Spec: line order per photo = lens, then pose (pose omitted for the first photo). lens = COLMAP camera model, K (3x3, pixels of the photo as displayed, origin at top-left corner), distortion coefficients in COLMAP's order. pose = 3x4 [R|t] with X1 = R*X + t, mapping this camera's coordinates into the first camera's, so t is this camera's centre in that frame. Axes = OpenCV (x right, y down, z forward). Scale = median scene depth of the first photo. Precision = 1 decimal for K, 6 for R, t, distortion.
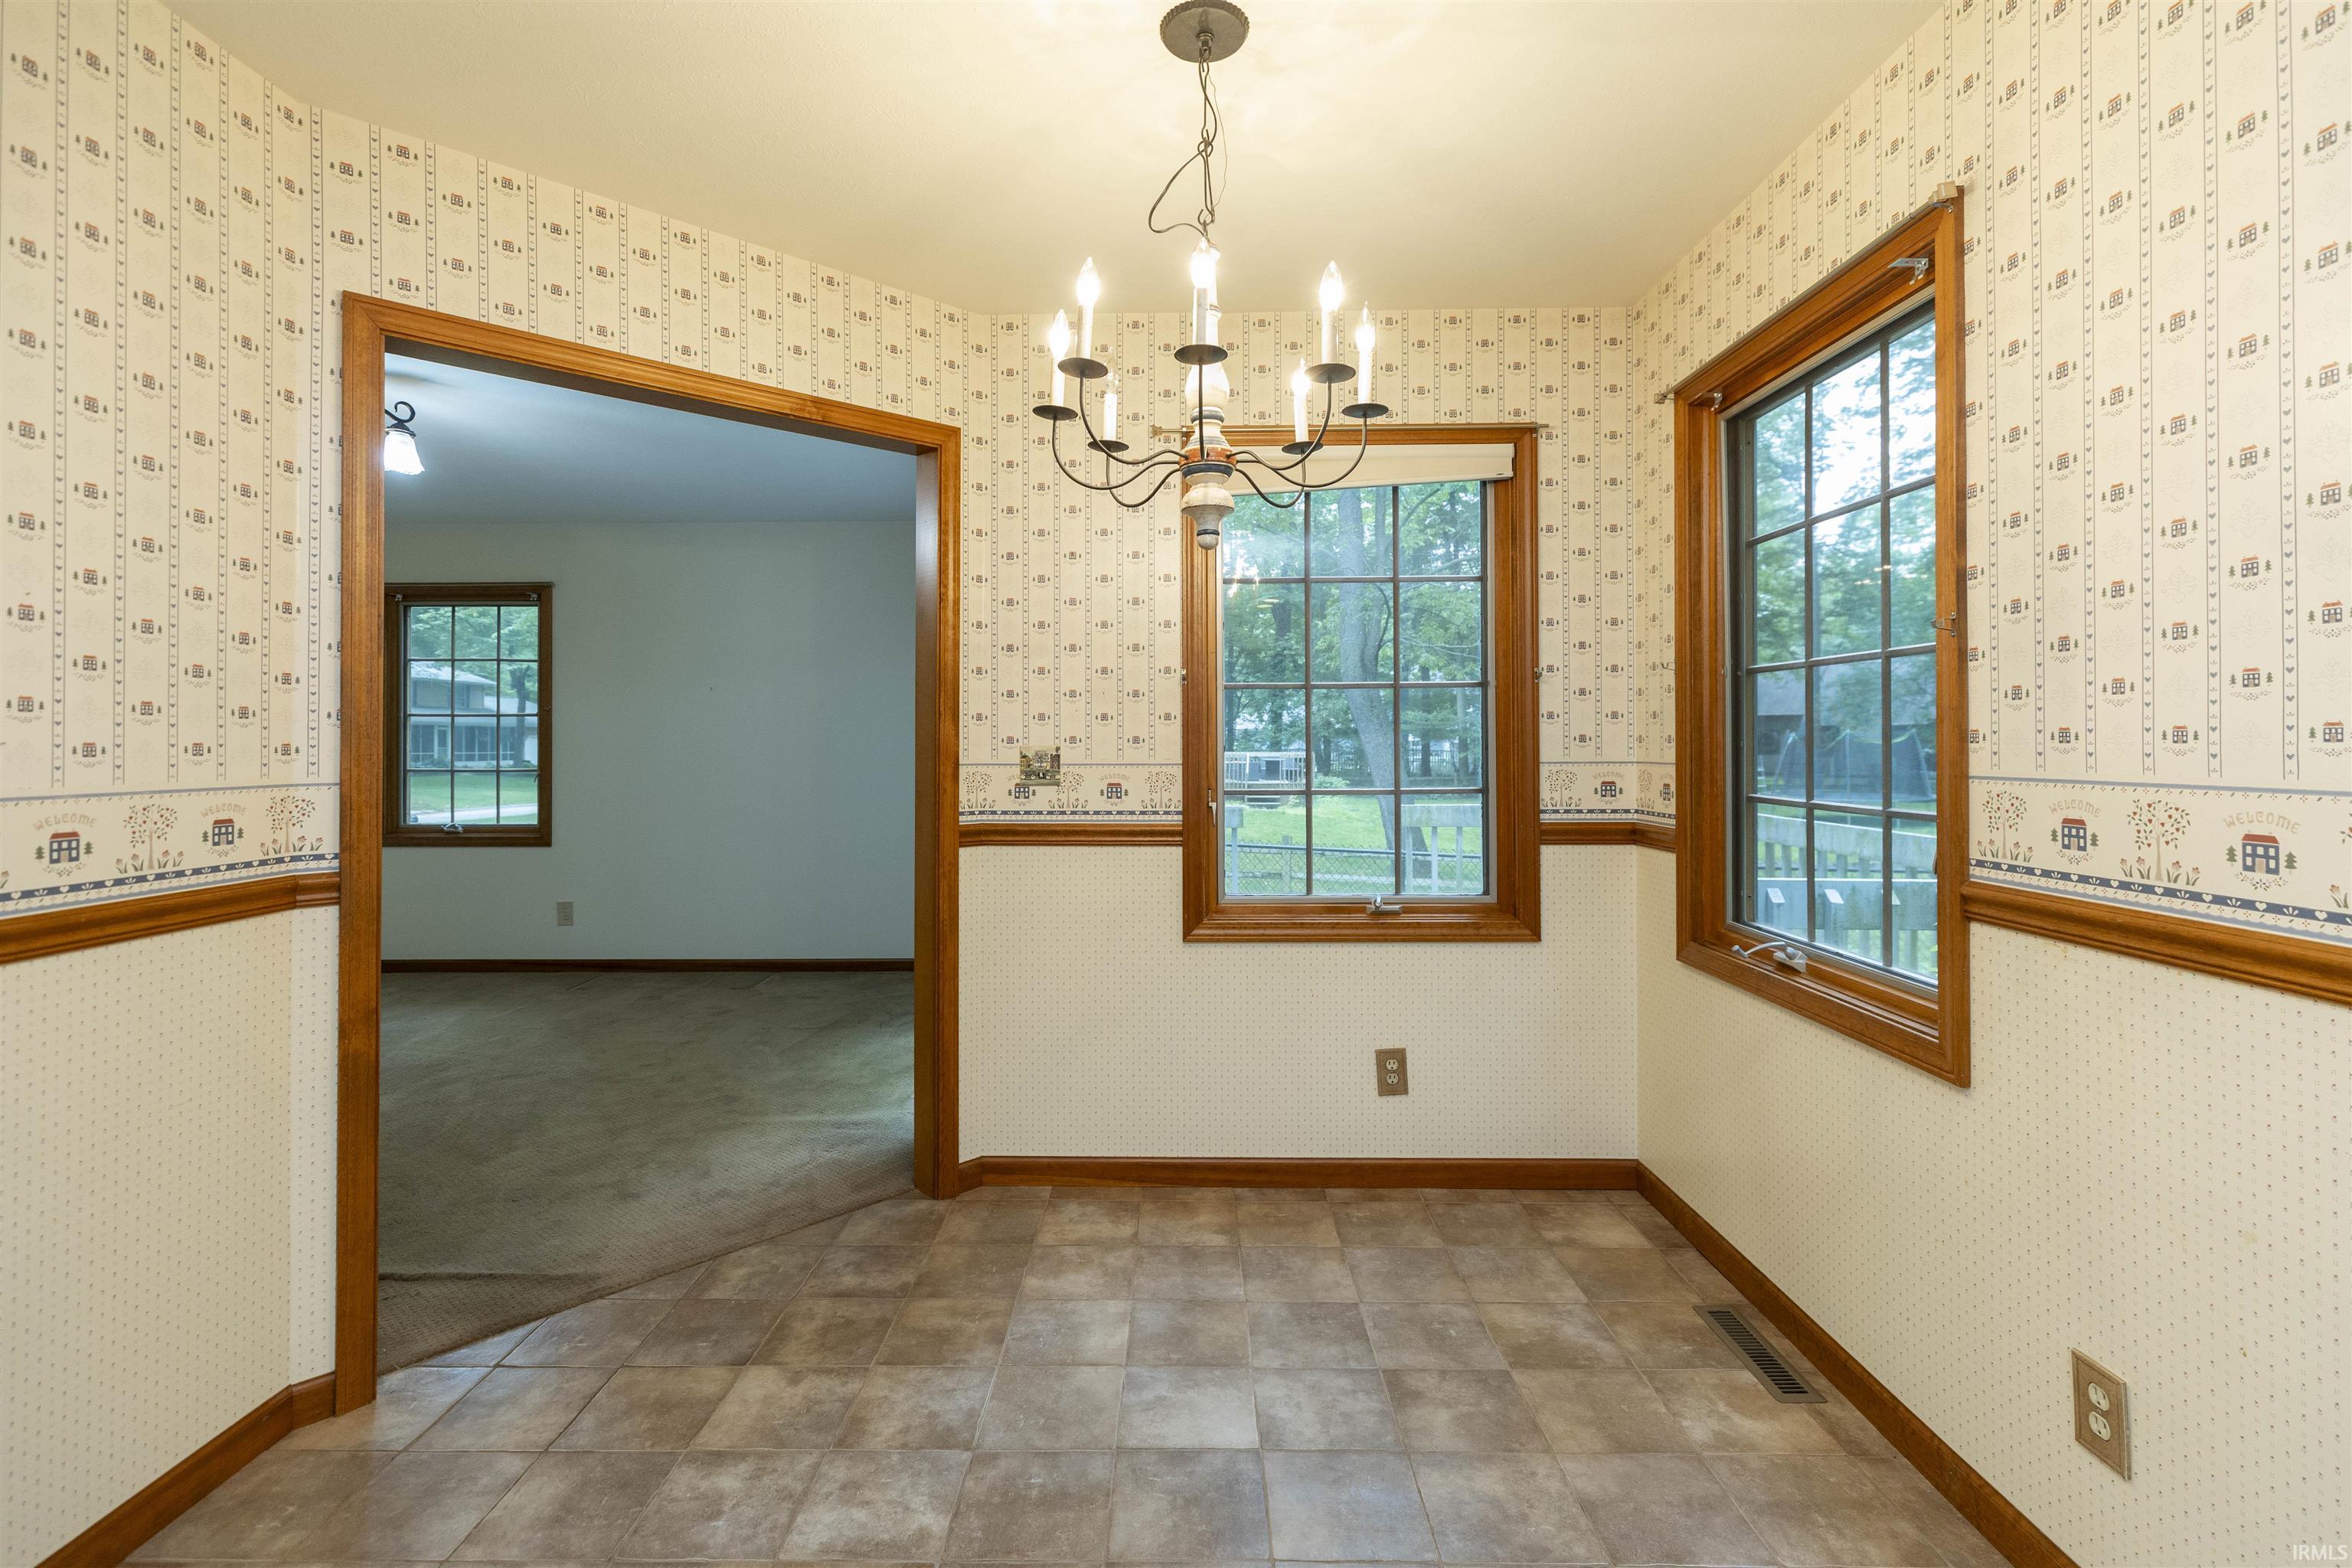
lens RADIAL K [[1043.2, 0, 1172.0], [0, 1043.2, 725.9], [0, 0, 1]] dist [0.004409, 0.000418]
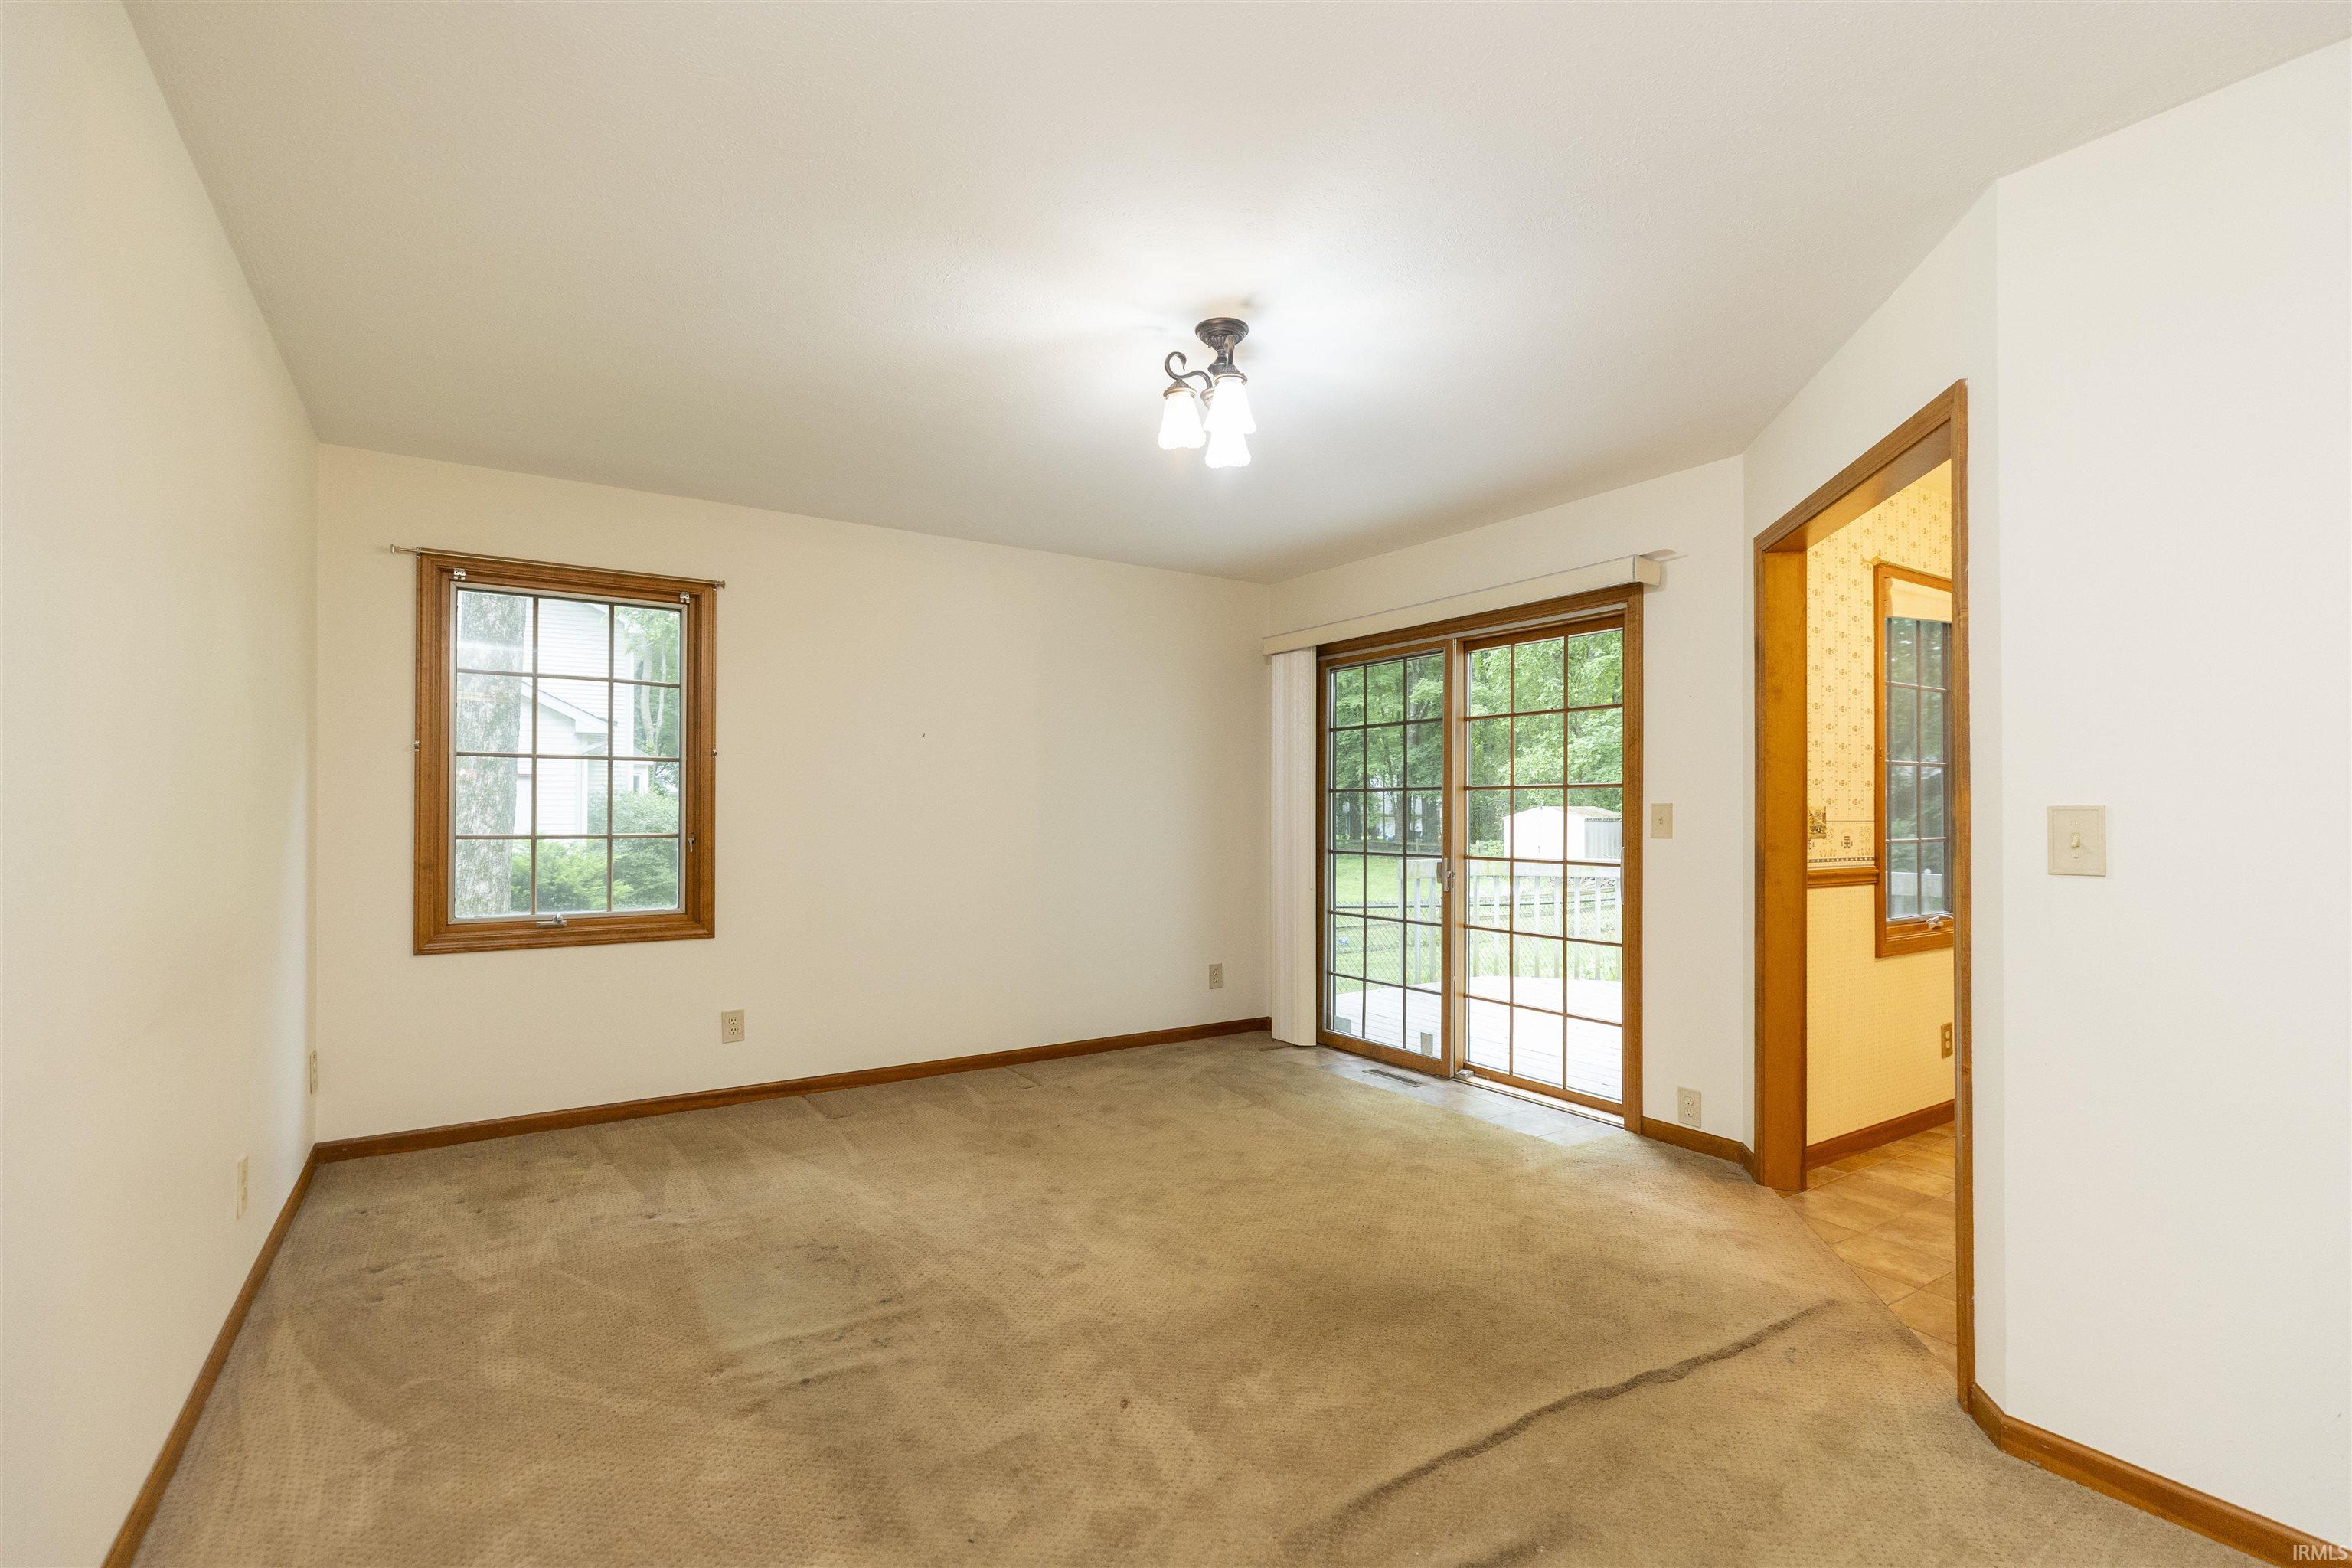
lens RADIAL K [[1043.2, 0, 1162.7], [0, 1043.2, 806.1], [0, 0, 1]] dist [0.004409, 0.000418]
pose [[0.842228, 0.005627, 0.539092, -1.432797], [-0.011703, 0.999901, 0.007846, 0.024241], [-0.538995, -0.012917, 0.842210, 0.404013]]
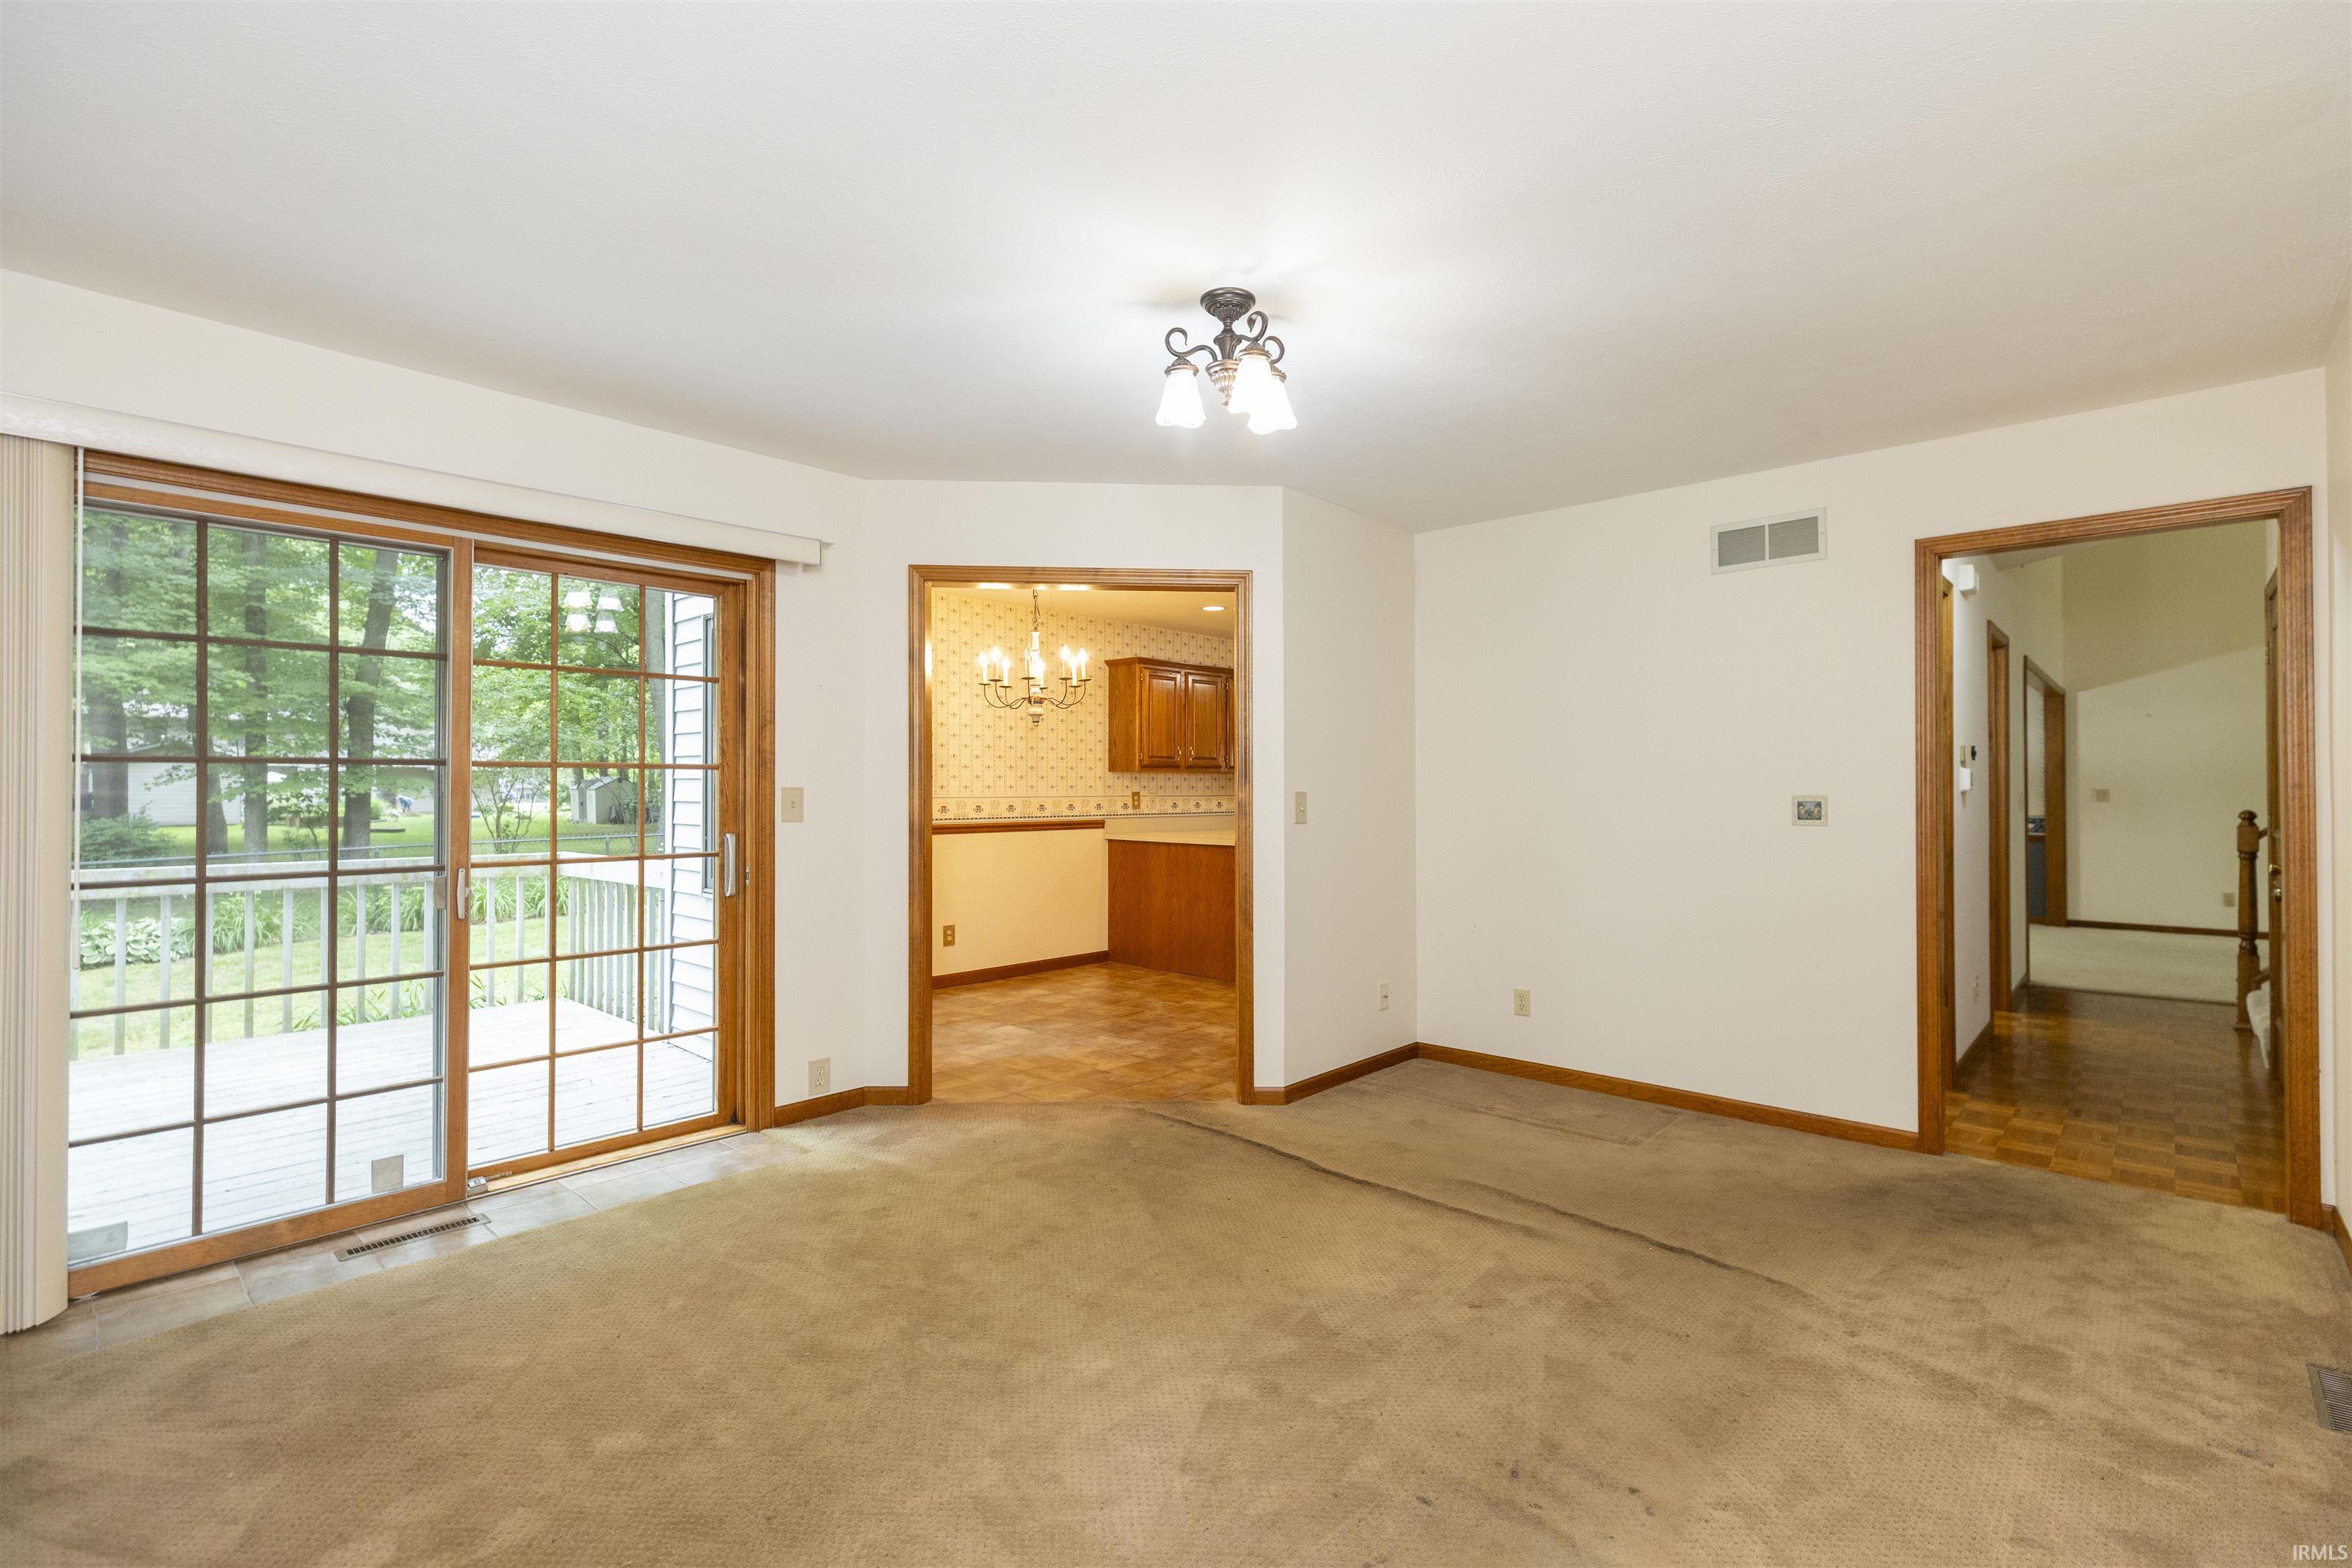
lens RADIAL K [[1043.2, 0, 1166.0], [0, 1043.2, 784.8], [0, 0, 1]] dist [0.004409, 0.000418]
pose [[-0.734182, 0.007600, 0.678911, -1.437036], [-0.009943, 0.999710, -0.021944, 0.045508], [-0.678880, -0.022861, -0.733893, 1.829572]]
